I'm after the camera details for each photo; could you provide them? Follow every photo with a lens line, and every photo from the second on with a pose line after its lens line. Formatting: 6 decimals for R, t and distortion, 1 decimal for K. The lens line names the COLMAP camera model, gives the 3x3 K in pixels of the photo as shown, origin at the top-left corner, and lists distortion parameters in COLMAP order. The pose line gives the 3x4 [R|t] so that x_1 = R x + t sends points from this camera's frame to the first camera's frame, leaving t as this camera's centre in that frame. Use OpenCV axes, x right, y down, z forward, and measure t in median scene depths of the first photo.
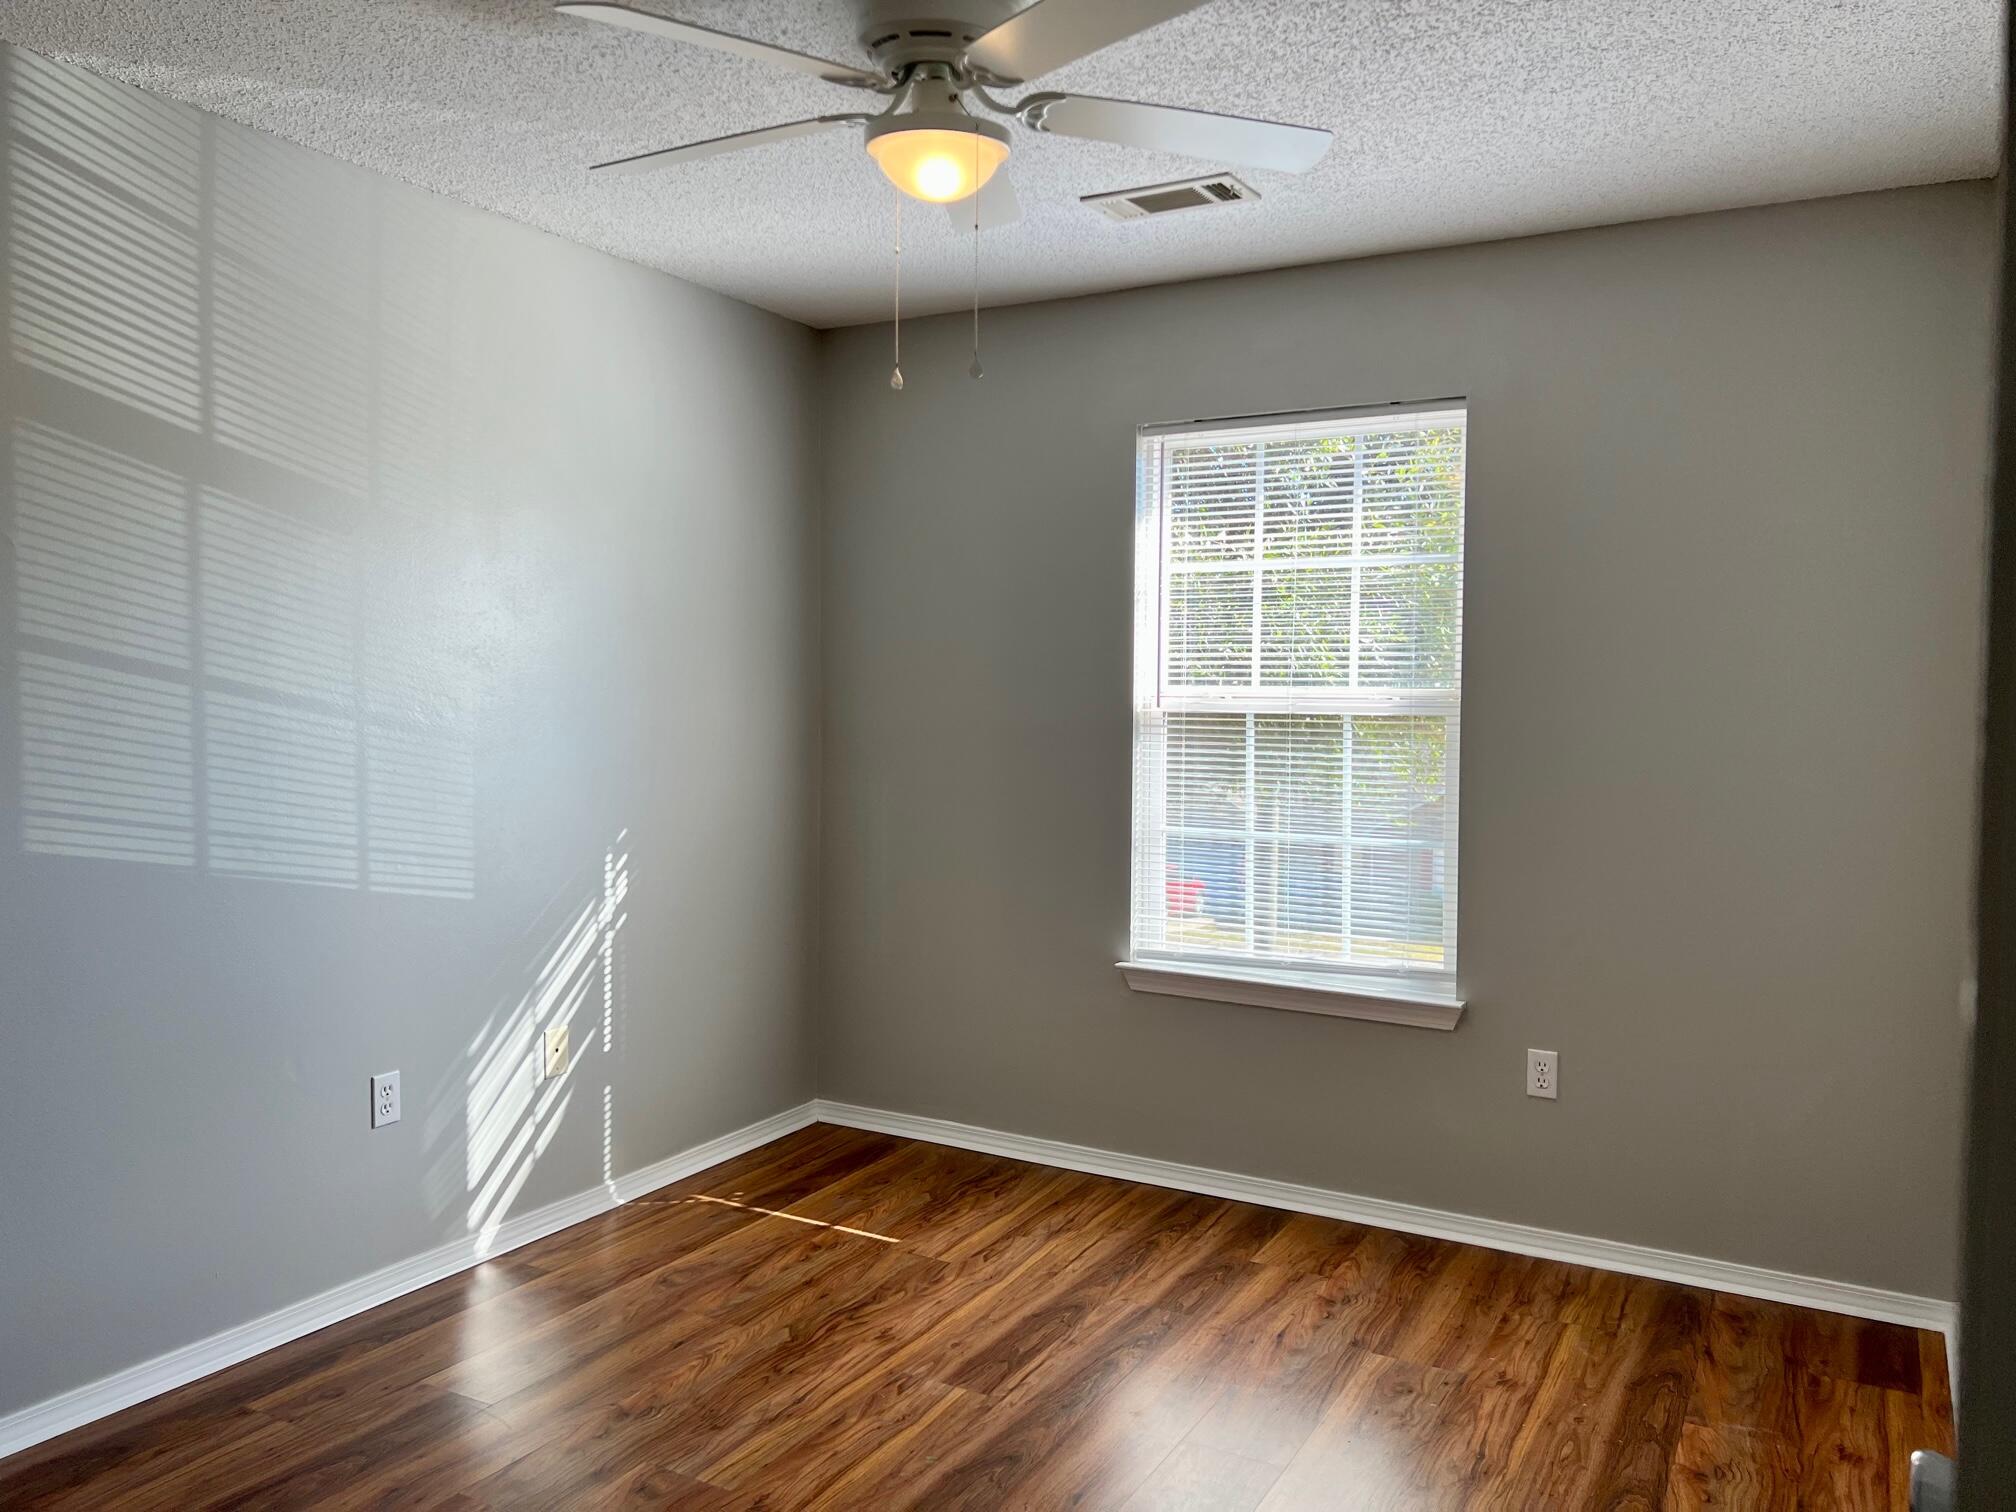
lens RADIAL K [[1529.1, 0, 1026.1], [0, 1529.1, 756.9], [0, 0, 1]] dist [0.046965, -0.055133]
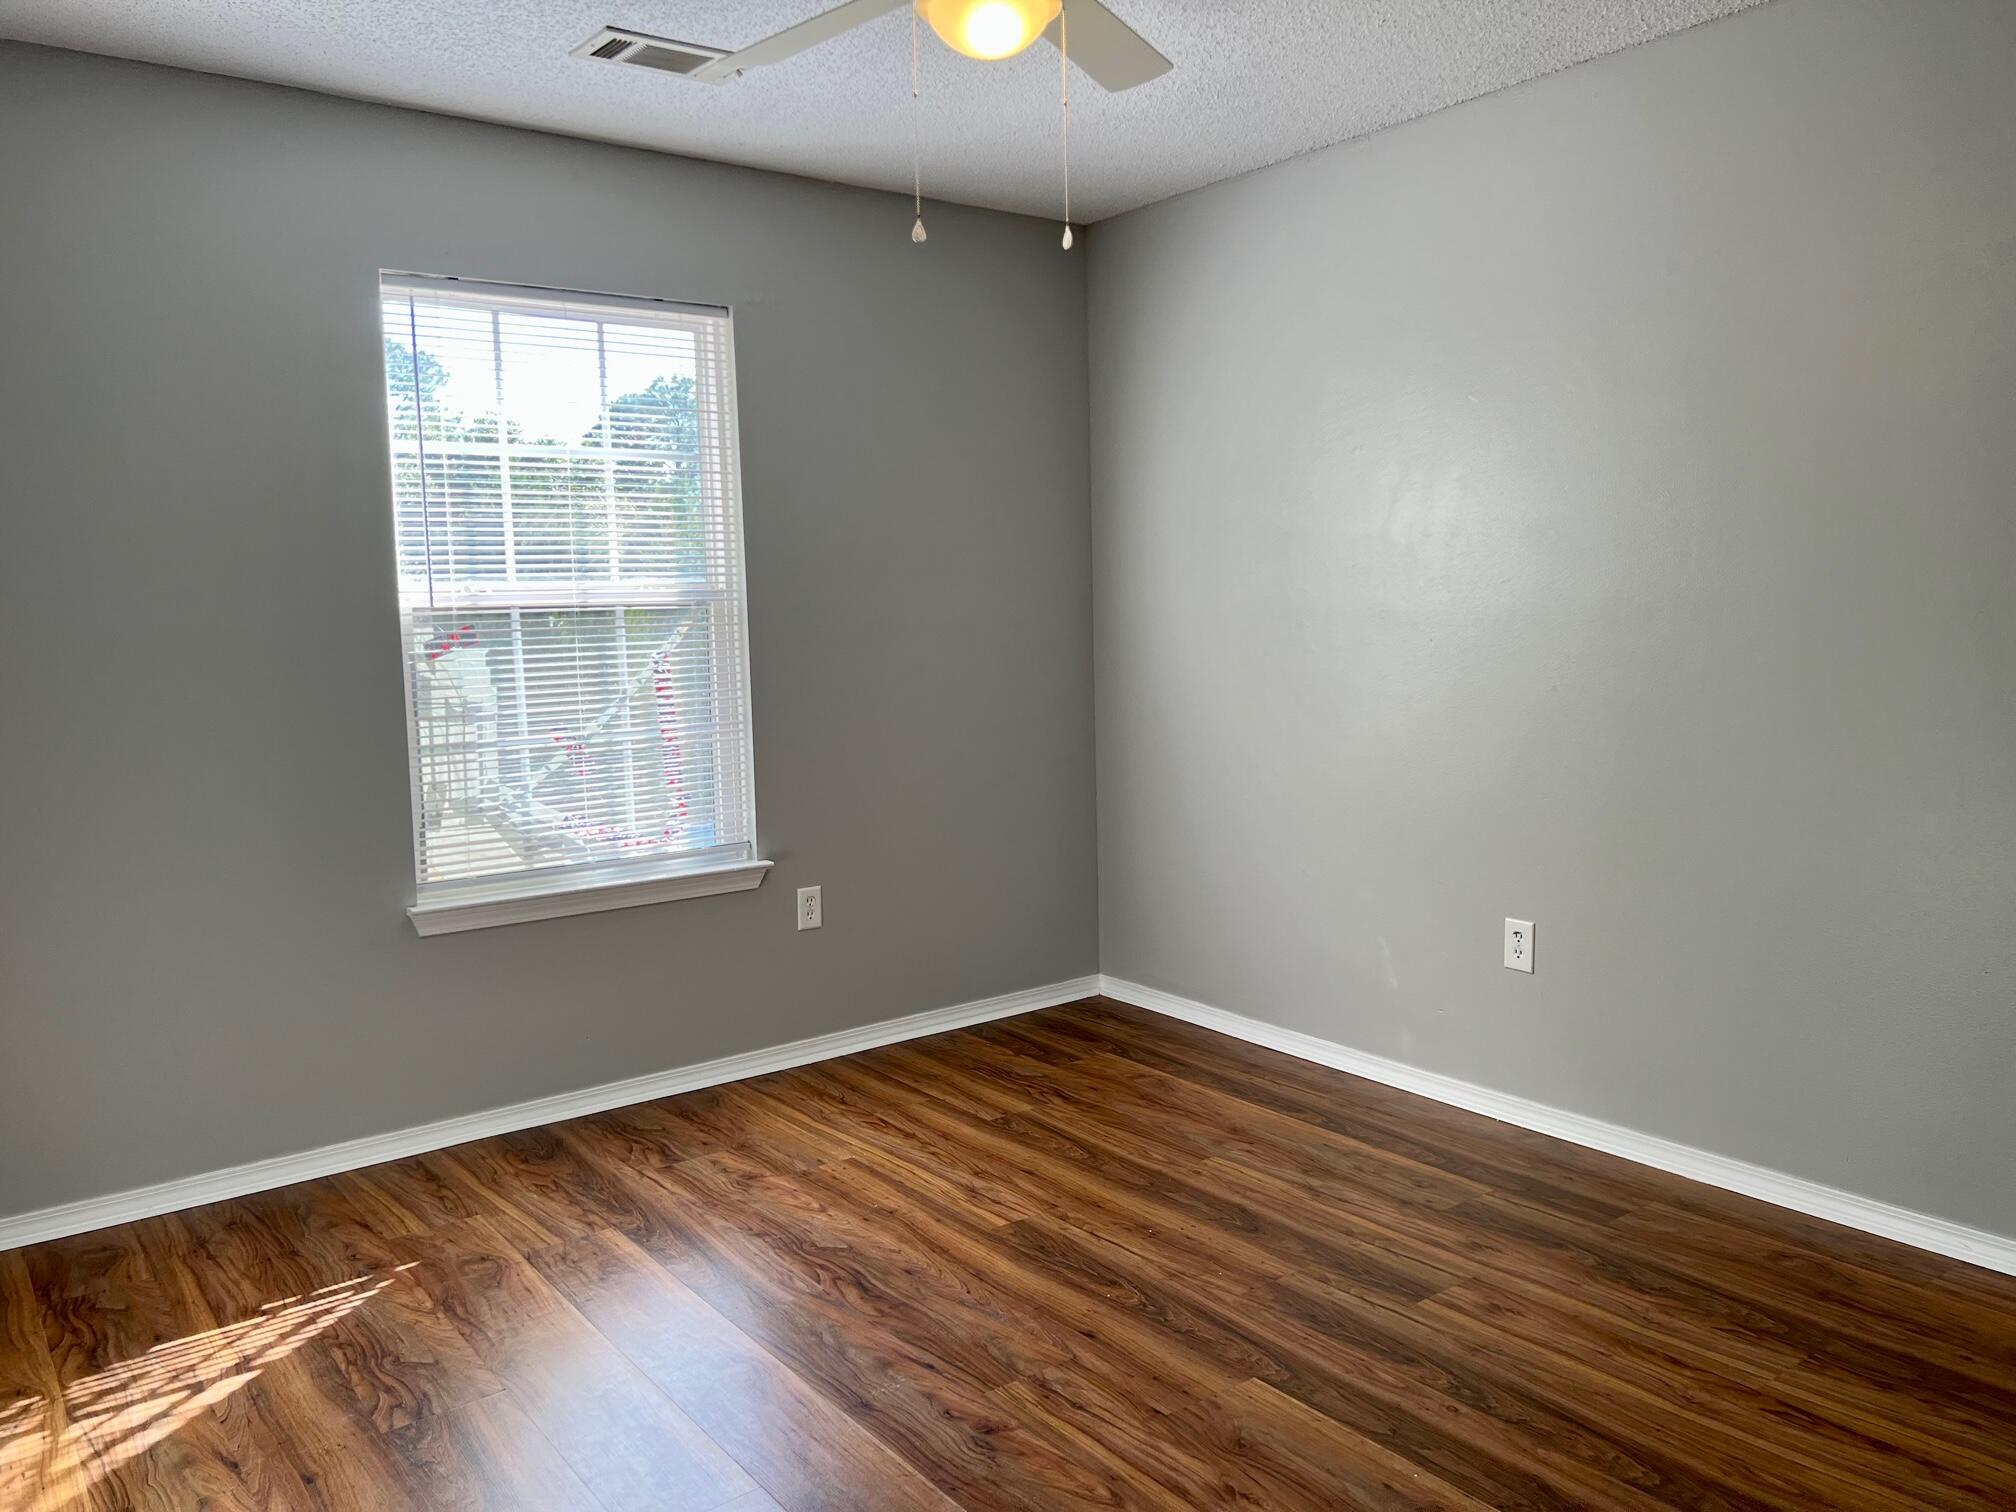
lens RADIAL K [[1499.1, 0, 1008.0], [0, 1499.1, 756.0], [0, 0, 1]] dist [-0.007664, -0.002126]
pose [[0.408812, -0.119319, 0.904785, -0.591652], [0.068533, 0.992631, 0.099938, -0.011063], [-0.910042, 0.021152, 0.413977, 0.373155]]
